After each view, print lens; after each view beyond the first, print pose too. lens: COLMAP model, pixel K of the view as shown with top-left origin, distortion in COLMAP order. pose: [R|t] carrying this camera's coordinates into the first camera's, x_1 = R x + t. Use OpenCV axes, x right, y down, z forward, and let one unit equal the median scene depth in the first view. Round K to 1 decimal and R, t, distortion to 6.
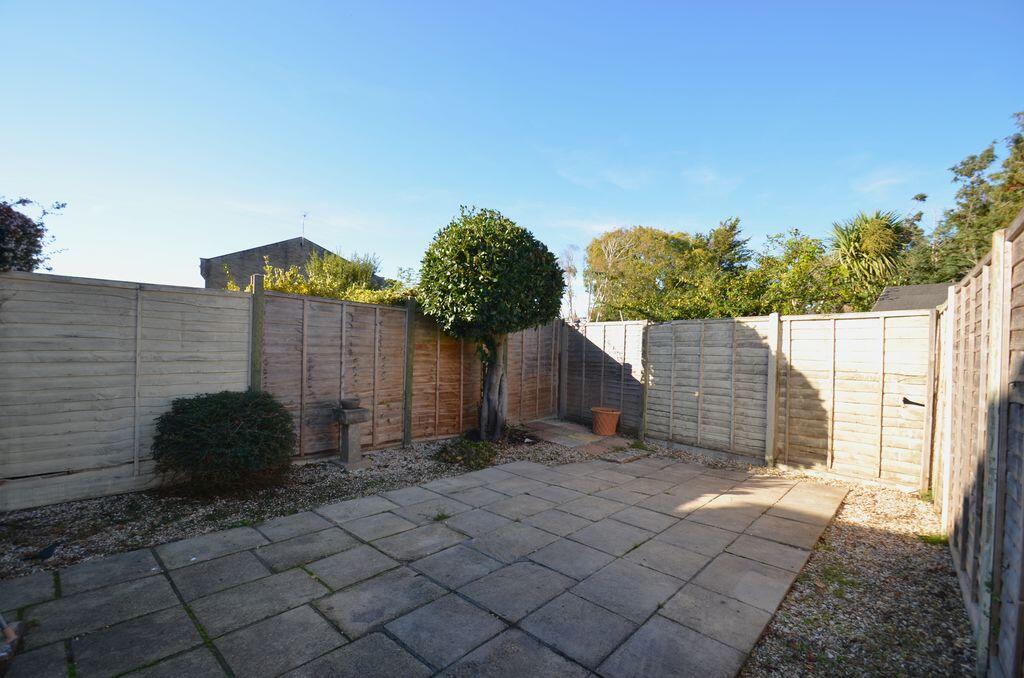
lens RADIAL K [[450.5, 0, 505.9], [0, 450.5, 357.4], [0, 0, 1]] dist [-0.000651, -0.000263]
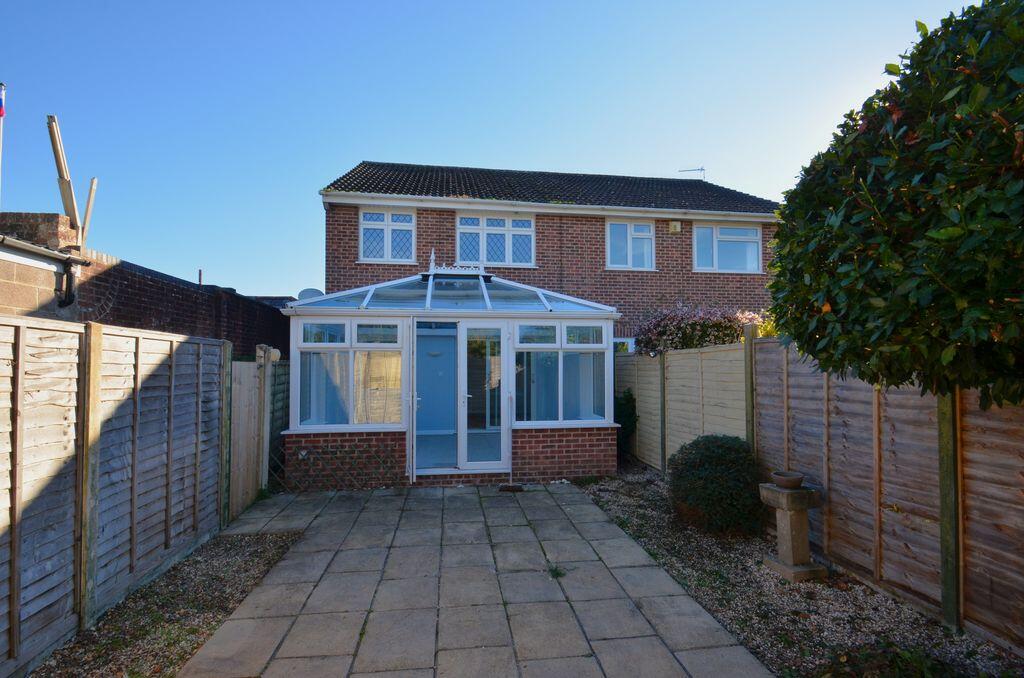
lens RADIAL K [[450.5, 0, 505.9], [0, 450.5, 357.4], [0, 0, 1]] dist [-0.000651, -0.000263]
pose [[-0.638912, -0.044722, -0.767979, 0.676792], [-0.029642, 0.998999, -0.033514, -0.073943], [0.768708, 0.001352, -0.639598, 1.485088]]
